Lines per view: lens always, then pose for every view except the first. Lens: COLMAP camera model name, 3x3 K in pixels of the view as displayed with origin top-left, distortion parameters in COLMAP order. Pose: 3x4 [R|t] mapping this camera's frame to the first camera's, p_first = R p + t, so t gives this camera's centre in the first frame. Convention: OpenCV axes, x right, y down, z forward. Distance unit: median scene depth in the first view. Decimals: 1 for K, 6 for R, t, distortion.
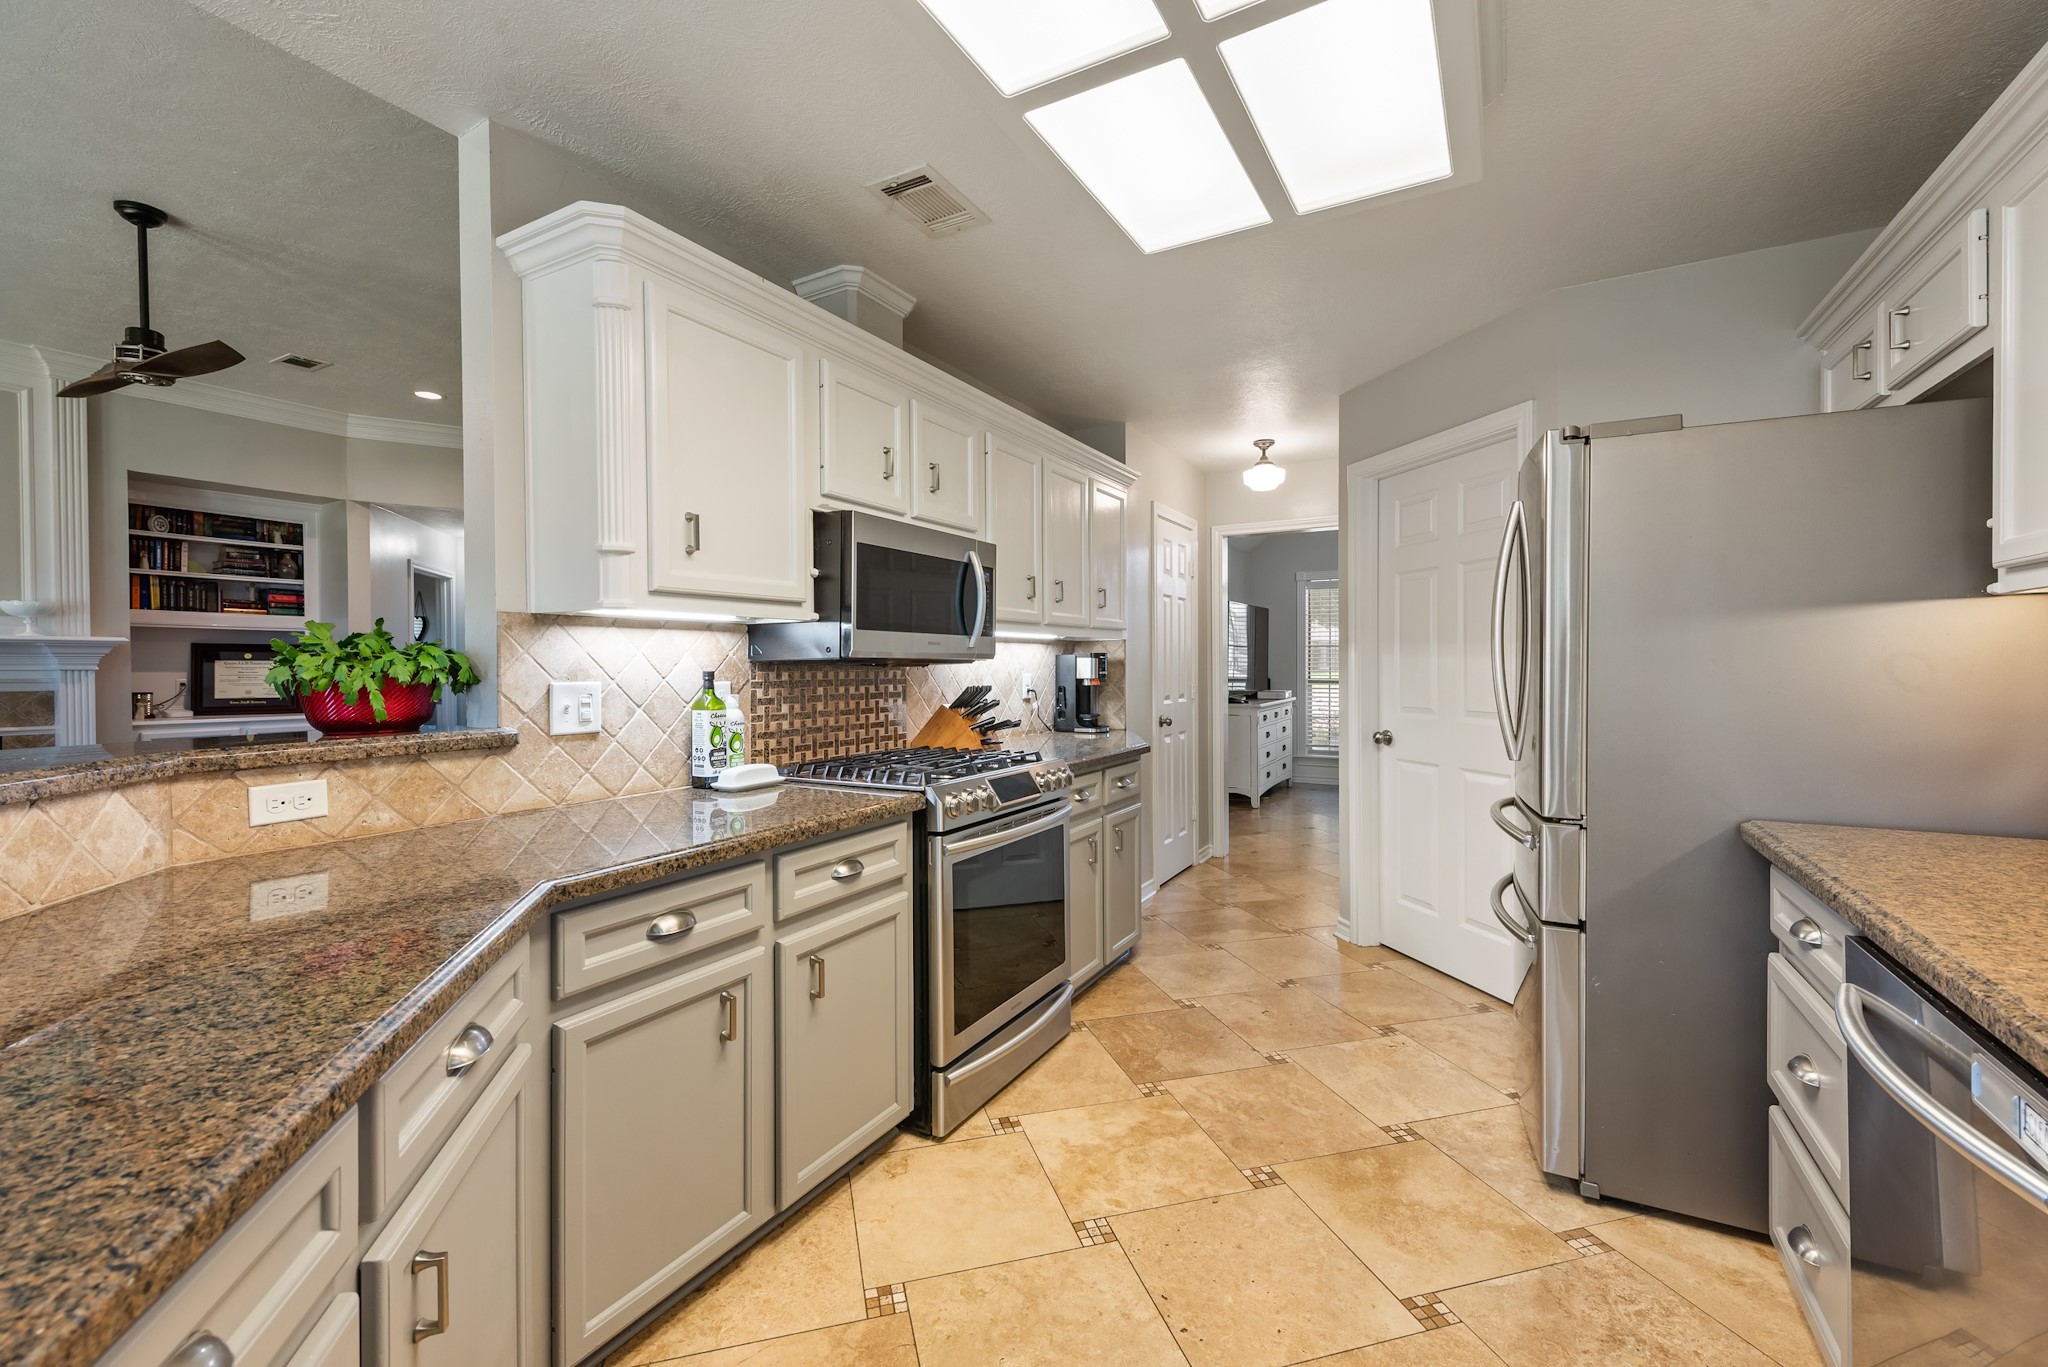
lens RADIAL K [[850.3, 0, 1014.9], [0, 850.3, 675.9], [0, 0, 1]] dist [0.009227, -0.002187]
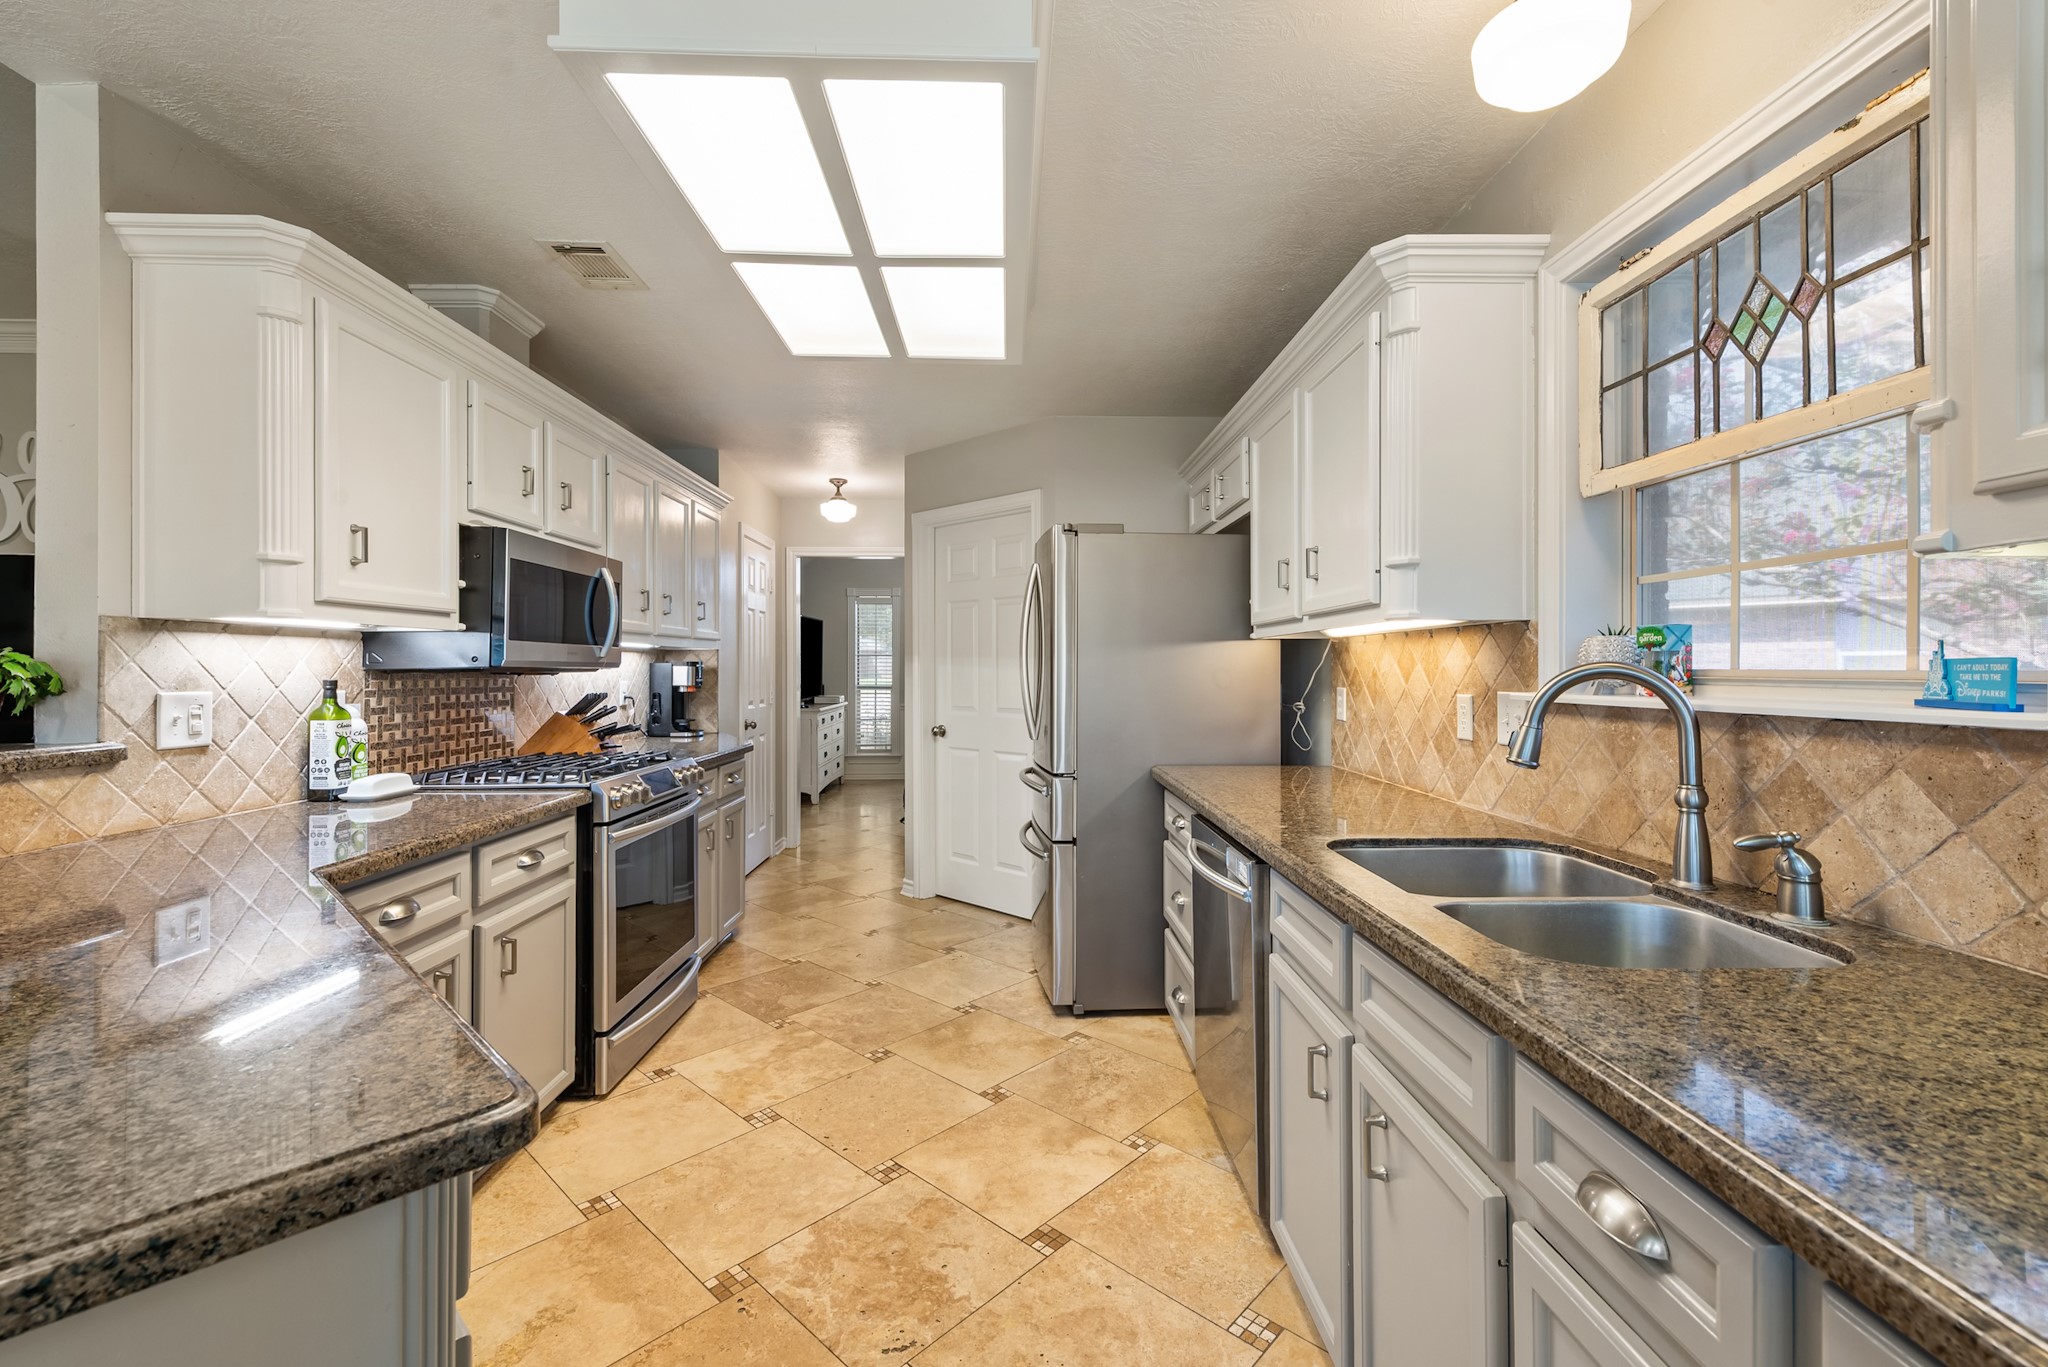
lens RADIAL K [[850.3, 0, 1026.8], [0, 850.3, 674.5], [0, 0, 1]] dist [0.009227, -0.002187]
pose [[0.852879, 0.001293, 0.522106, -0.231038], [0.003462, 0.999961, -0.008132, -0.001159], [-0.522096, 0.008743, 0.852842, -0.294570]]
